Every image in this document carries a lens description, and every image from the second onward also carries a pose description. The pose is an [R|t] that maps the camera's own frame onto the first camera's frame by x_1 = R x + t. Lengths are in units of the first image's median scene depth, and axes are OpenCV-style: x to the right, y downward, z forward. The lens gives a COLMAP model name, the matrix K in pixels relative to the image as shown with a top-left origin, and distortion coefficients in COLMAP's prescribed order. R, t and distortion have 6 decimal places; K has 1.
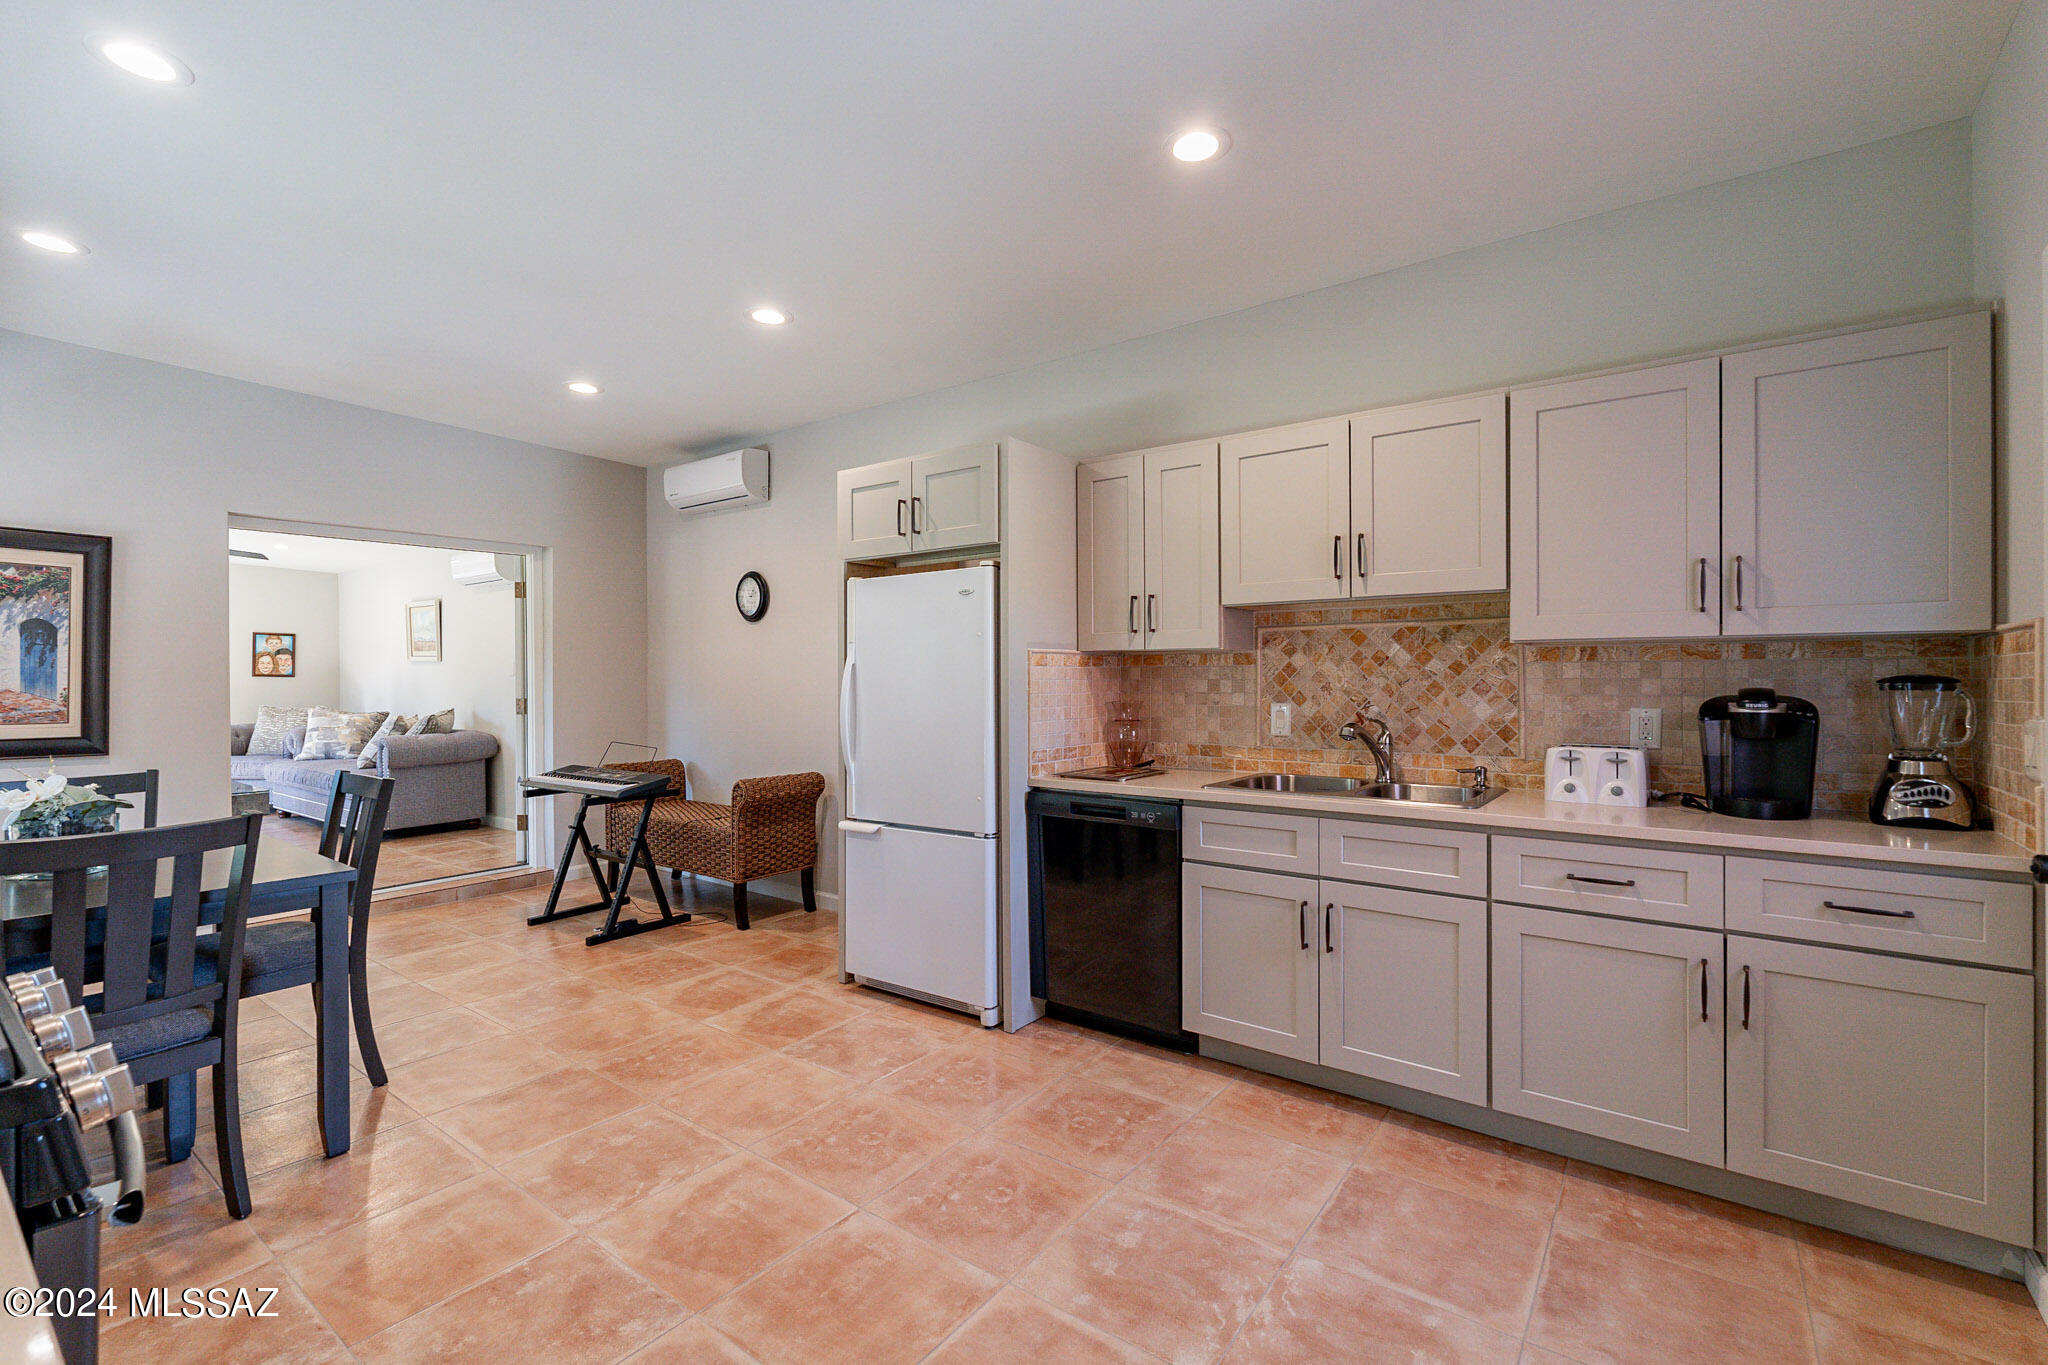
lens RADIAL K [[908.2, 0, 1017.3], [0, 908.2, 681.5], [0, 0, 1]] dist [-0.001250, -0.000243]
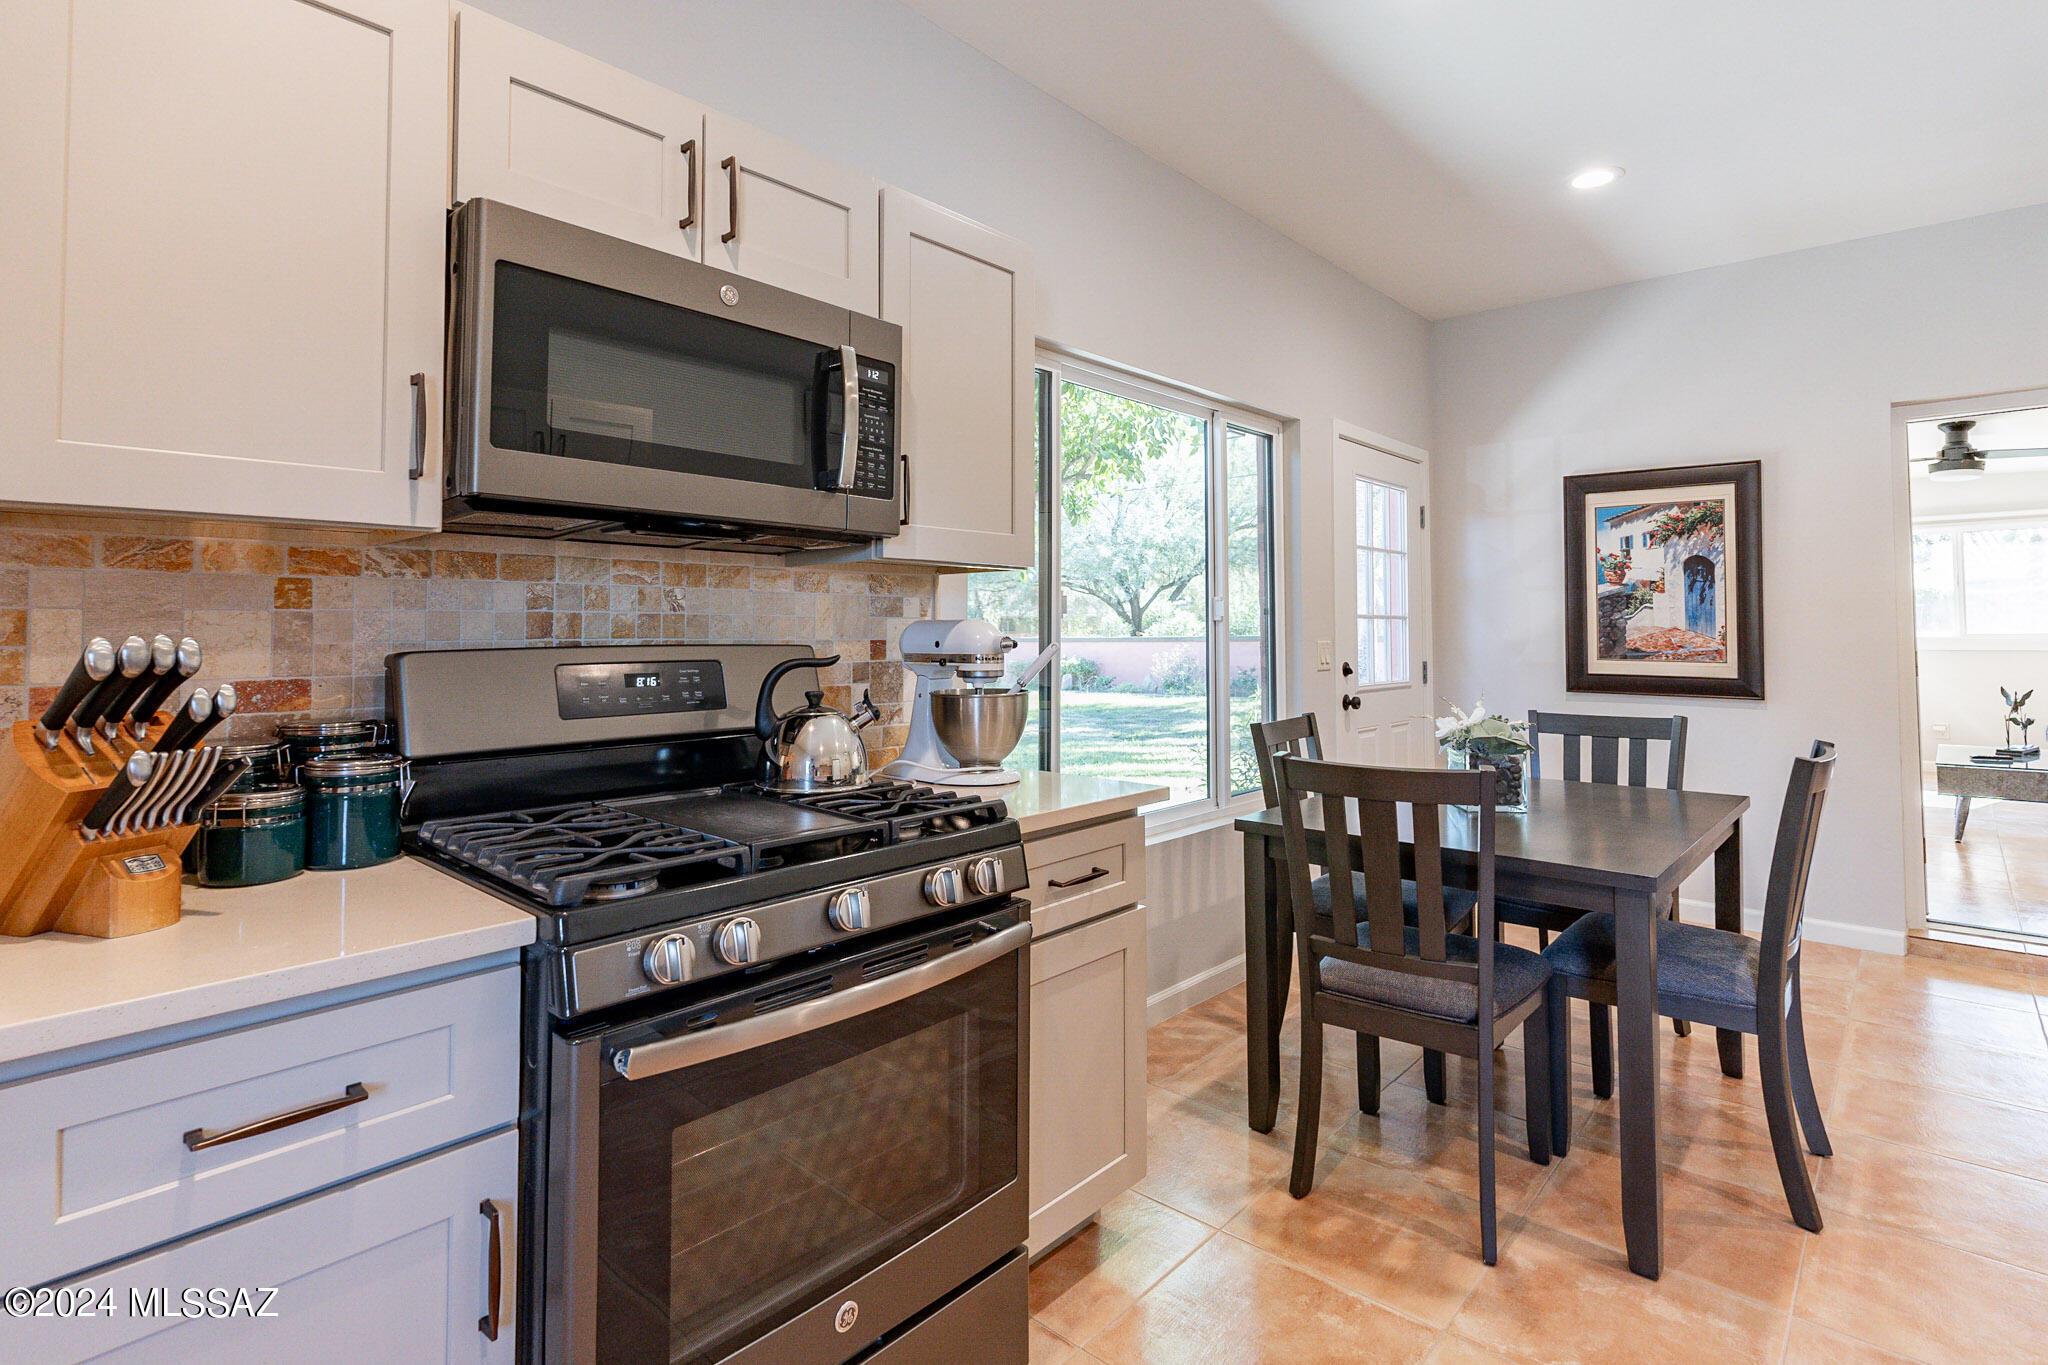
lens RADIAL K [[1002.1, 0, 1050.8], [0, 1002.1, 599.6], [0, 0, 1]] dist [-0.000372, 0.000107]
pose [[-0.073824, -0.028433, -0.996866, 0.053995], [-0.000394, 0.999594, -0.028482, 0.010033], [0.997271, -0.001710, -0.073806, 0.382350]]
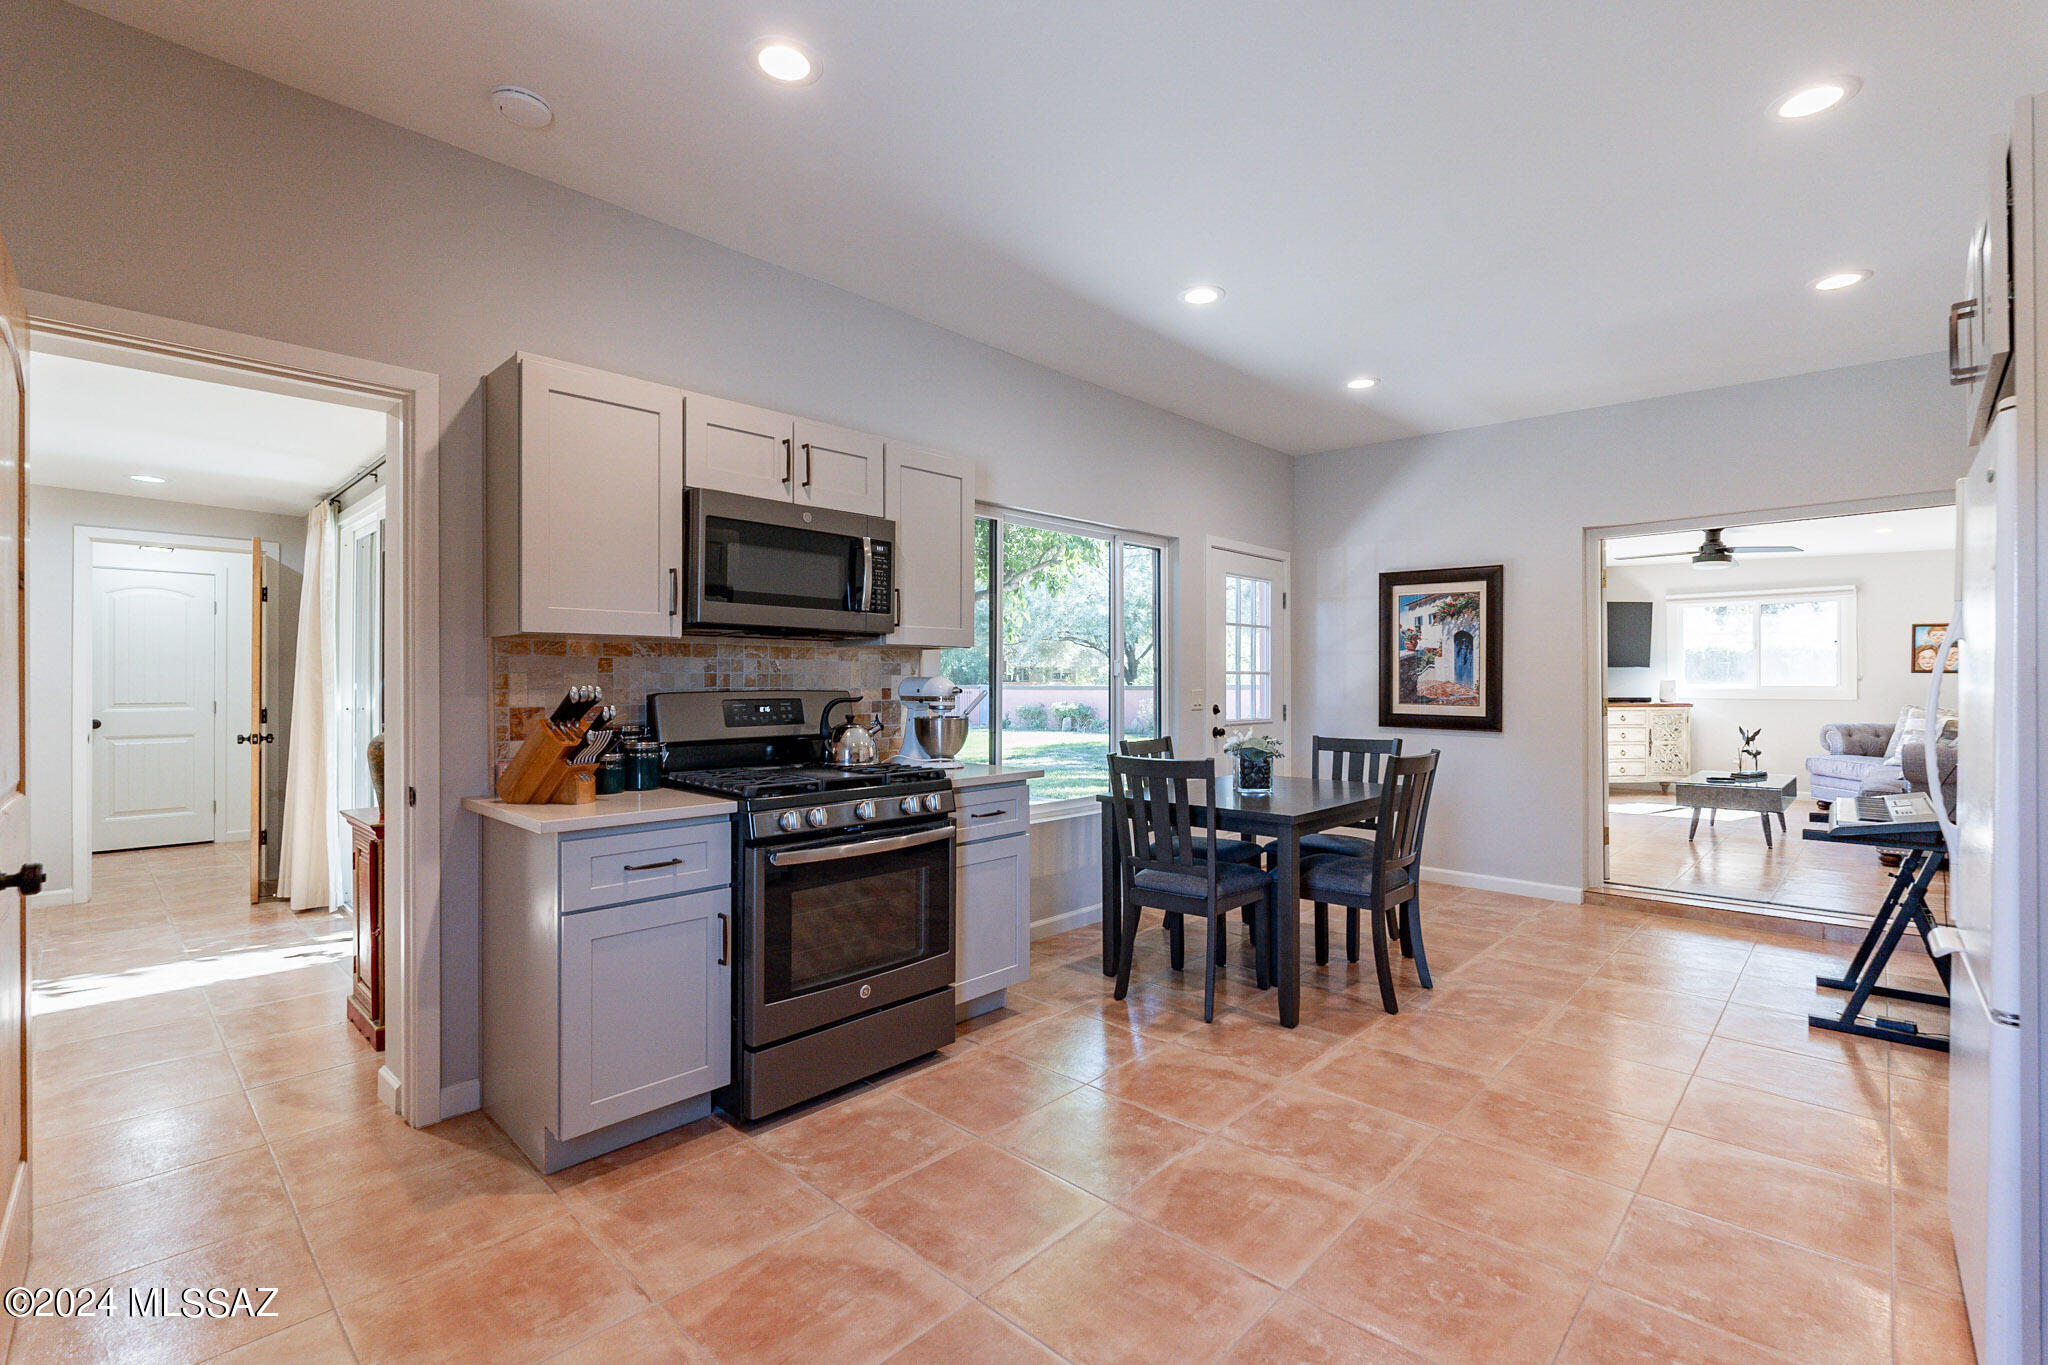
lens RADIAL K [[908.2, 0, 1017.3], [0, 908.2, 681.5], [0, 0, 1]] dist [-0.001250, -0.000243]
pose [[-0.124601, 0.005001, -0.992194, 0.402574], [-0.003864, 0.999977, 0.005526, 0.004297], [0.992199, 0.004522, -0.124579, 0.493862]]
